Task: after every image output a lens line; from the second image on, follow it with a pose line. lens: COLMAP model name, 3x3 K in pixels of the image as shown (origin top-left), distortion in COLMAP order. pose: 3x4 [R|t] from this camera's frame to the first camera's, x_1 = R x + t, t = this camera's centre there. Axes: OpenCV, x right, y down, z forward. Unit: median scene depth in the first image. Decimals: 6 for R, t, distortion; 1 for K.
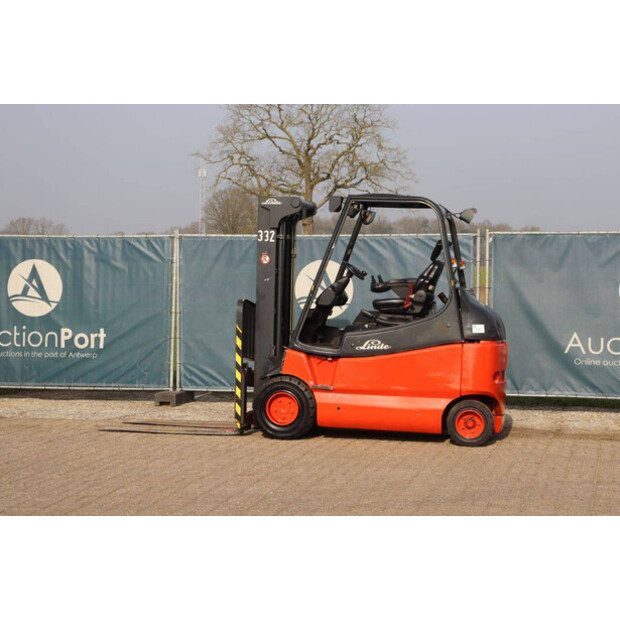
lens RADIAL K [[1342.1, 0, 302.0], [0, 1342.1, 315.8], [0, 0, 1]] dist [0.289047, 0.000000]
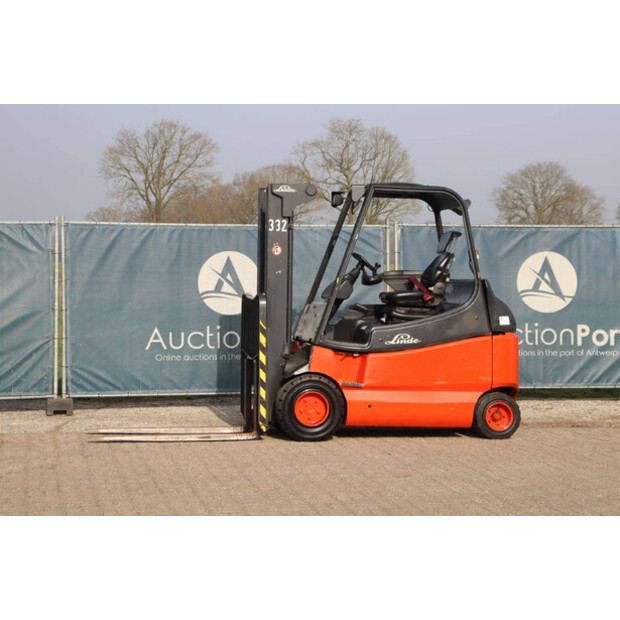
lens RADIAL K [[1420.4, 0, 310.1], [0, 1420.4, 307.3], [0, 0, 1]] dist [0.427789, 0.000000]
pose [[0.914432, -0.013227, 0.404524, -0.407530], [0.013900, 0.999903, 0.001274, -0.003531], [-0.404501, 0.004458, 0.914527, 0.084976]]
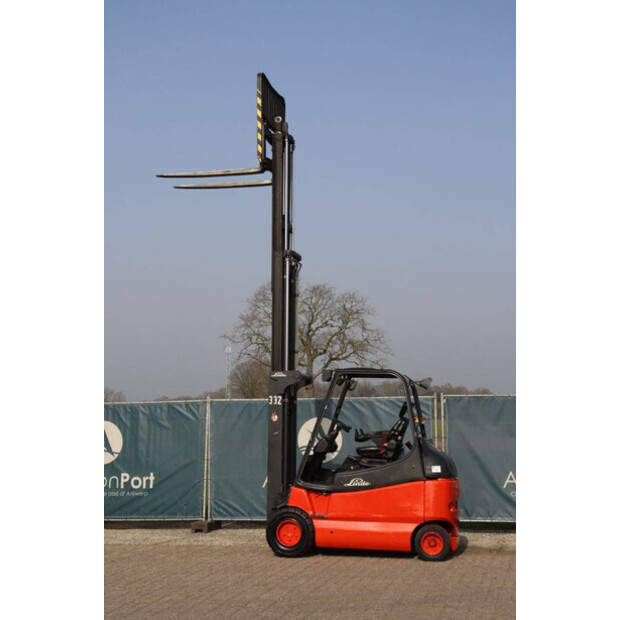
lens RADIAL K [[1038.9, 0, 300.9], [0, 1038.9, 309.2], [0, 0, 1]] dist [0.156727, 0.000000]
pose [[0.999901, -0.013696, -0.003365, 0.003415], [0.013074, 0.989627, -0.143067, -0.000657], [0.005290, 0.143009, 0.989707, -0.036565]]
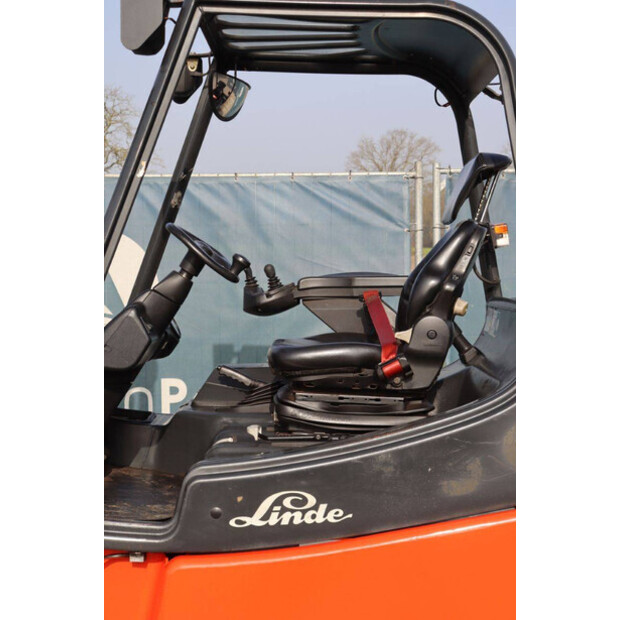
lens RADIAL K [[1088.6, 0, 310.9], [0, 1088.6, 316.6], [0, 0, 1]] dist [0.227912, 0.000000]
pose [[0.975164, -0.023609, 0.220220, 0.005957], [0.016680, 0.999307, 0.033269, -0.026907], [-0.220853, -0.028769, 0.974883, 0.740889]]
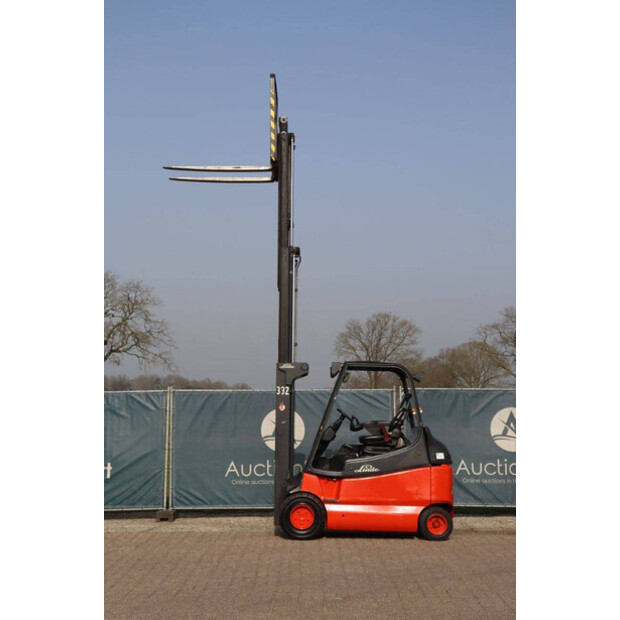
lens RADIAL K [[1068.3, 0, 307.4], [0, 1068.3, 309.2], [0, 0, 1]] dist [0.179291, 0.000000]
pose [[0.973145, 0.015724, 0.229655, -0.257405], [0.015151, 0.991125, -0.132063, 0.003581], [-0.229694, 0.131996, 0.964271, -0.084375]]
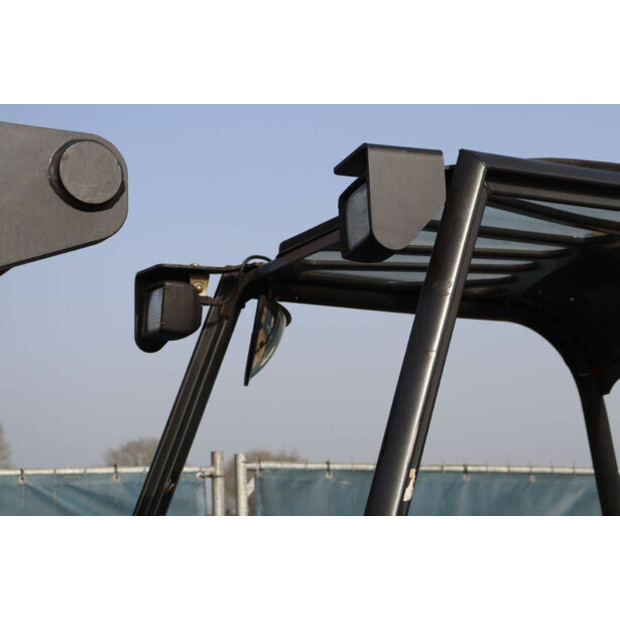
lens RADIAL K [[1420.4, 0, 310.8], [0, 1420.4, 309.1], [0, 0, 1]] dist [0.427789, 0.000000]
pose [[0.766066, 0.079622, 0.637812, -0.079579], [0.048771, 0.982237, -0.181196, -0.042500], [-0.640909, 0.169915, 0.748575, 0.870007]]
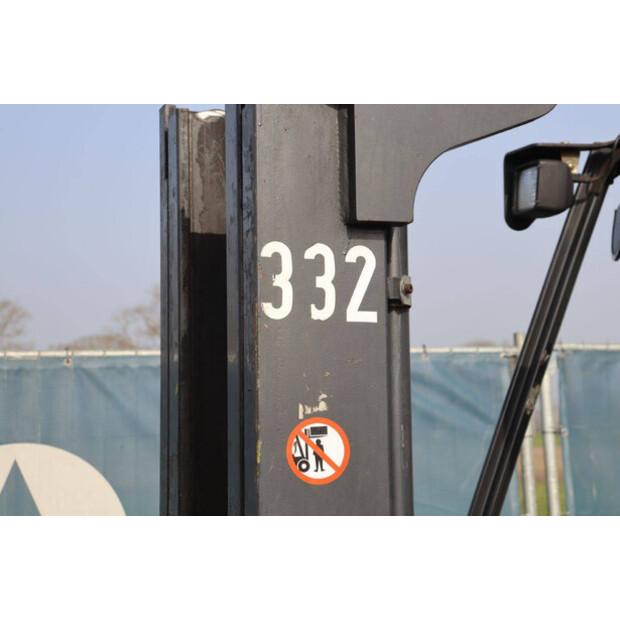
lens RADIAL K [[1420.4, 0, 312.1], [0, 1420.4, 308.9], [0, 0, 1]] dist [0.427789, 0.000000]
pose [[0.855579, 0.021705, 0.517217, -0.103457], [0.043152, 0.992653, -0.113038, -0.040206], [-0.515871, 0.119032, 0.848356, 0.875651]]
